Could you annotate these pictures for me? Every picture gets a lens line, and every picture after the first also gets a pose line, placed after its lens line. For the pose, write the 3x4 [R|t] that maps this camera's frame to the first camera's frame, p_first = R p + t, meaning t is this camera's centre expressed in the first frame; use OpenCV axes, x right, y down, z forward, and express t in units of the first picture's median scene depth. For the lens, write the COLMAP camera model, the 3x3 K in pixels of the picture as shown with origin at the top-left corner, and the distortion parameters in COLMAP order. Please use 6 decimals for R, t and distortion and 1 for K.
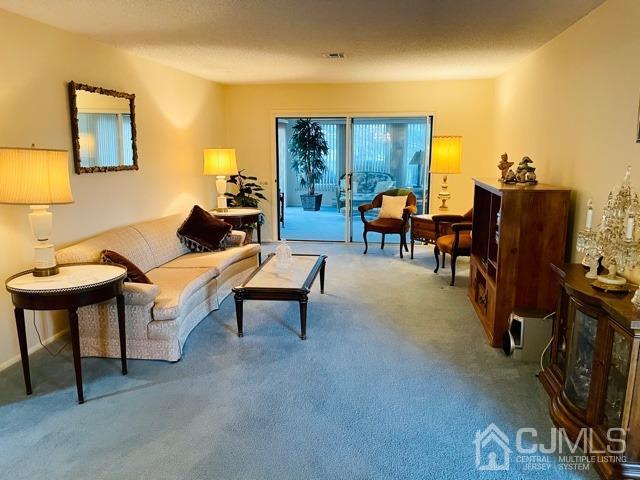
lens RADIAL K [[492.1, 0, 320.6], [0, 492.1, 239.7], [0, 0, 1]] dist [0.036742, -0.002335]
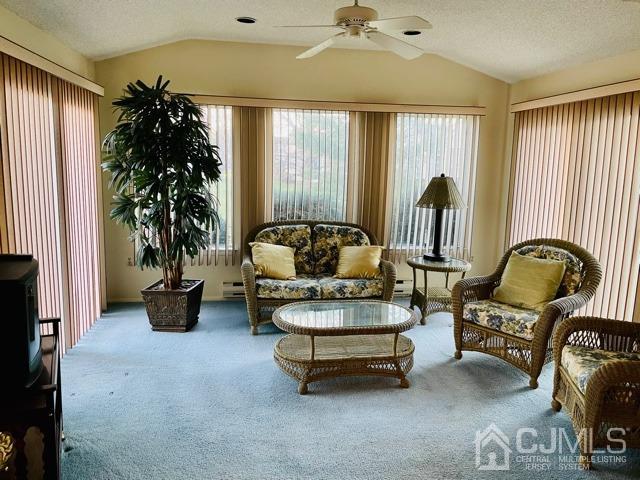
lens RADIAL K [[492.1, 0, 323.4], [0, 492.1, 225.7], [0, 0, 1]] dist [0.036742, -0.002335]
pose [[0.950405, -0.020243, 0.310355, -0.026383], [0.036938, 0.998164, -0.048011, -0.116267], [-0.308813, 0.057094, 0.949408, 0.613199]]
